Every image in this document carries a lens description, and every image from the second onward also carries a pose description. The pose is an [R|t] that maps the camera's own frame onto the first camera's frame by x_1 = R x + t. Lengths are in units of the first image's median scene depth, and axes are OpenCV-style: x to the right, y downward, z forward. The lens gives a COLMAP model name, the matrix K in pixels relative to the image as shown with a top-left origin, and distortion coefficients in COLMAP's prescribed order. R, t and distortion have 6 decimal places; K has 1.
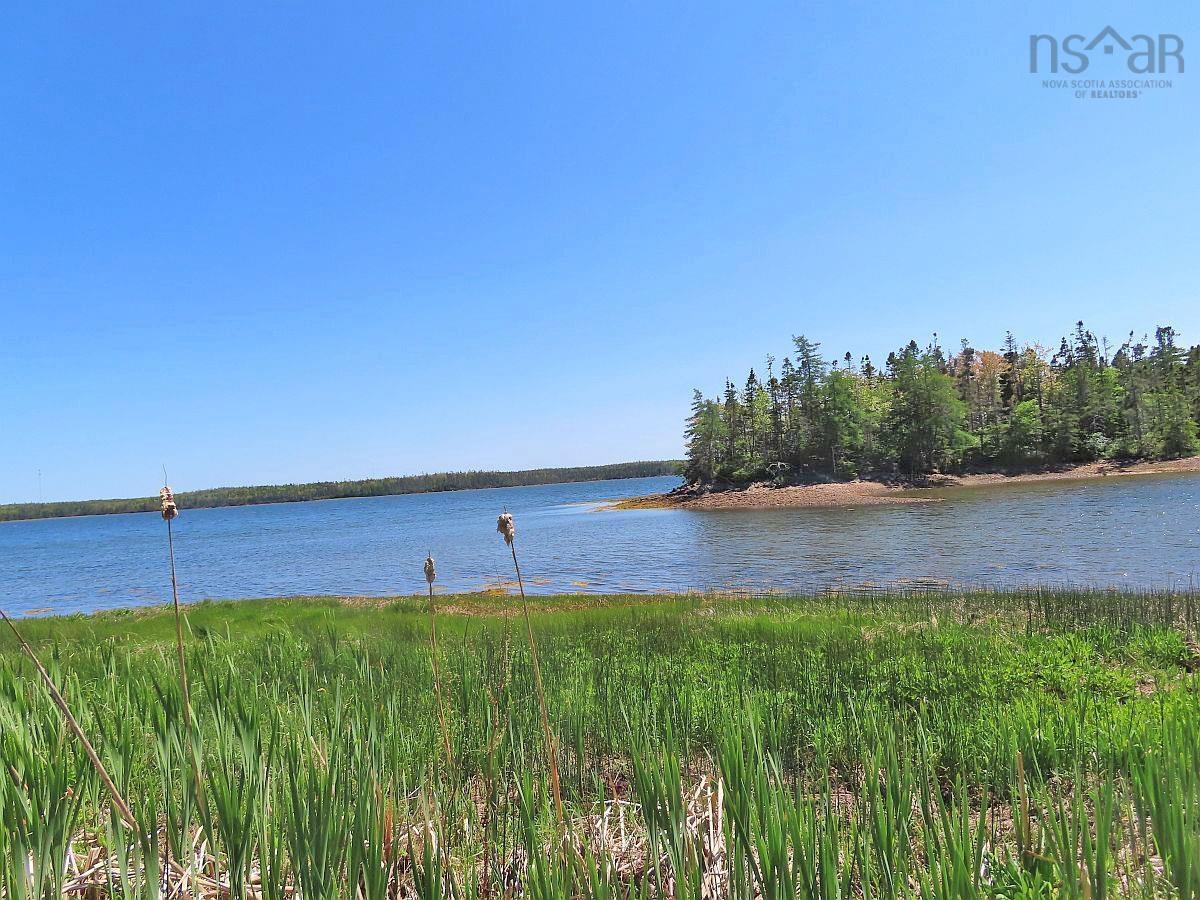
lens RADIAL K [[865.5, 0, 600.0], [0, 865.5, 450.0], [0, 0, 1]] dist [-0.003070, -0.002865]
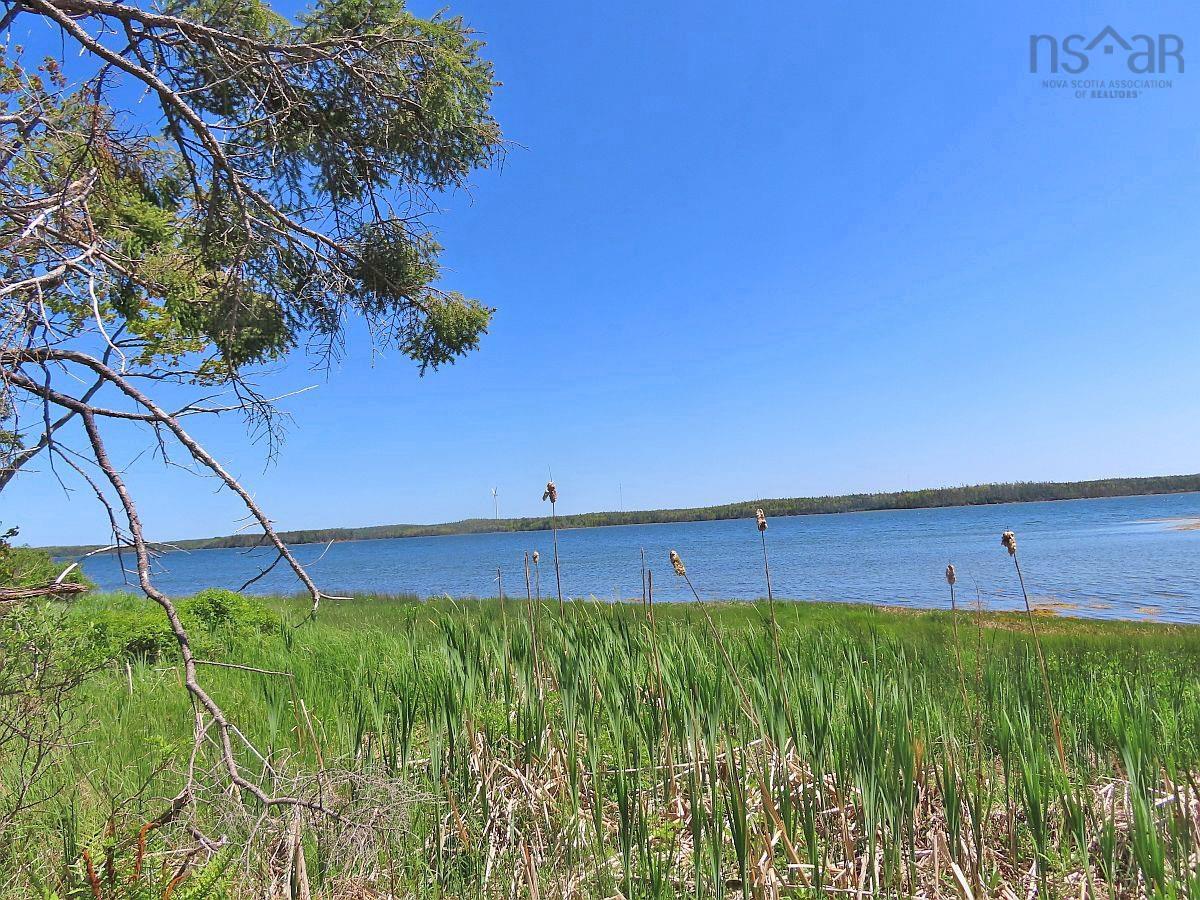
lens RADIAL K [[865.5, 0, 600.0], [0, 865.5, 450.0], [0, 0, 1]] dist [-0.003070, -0.002865]
pose [[0.826124, -0.028437, -0.562771, 0.029021], [0.020551, 0.999582, -0.020341, -0.008410], [0.563114, 0.005238, 0.826363, -0.100602]]
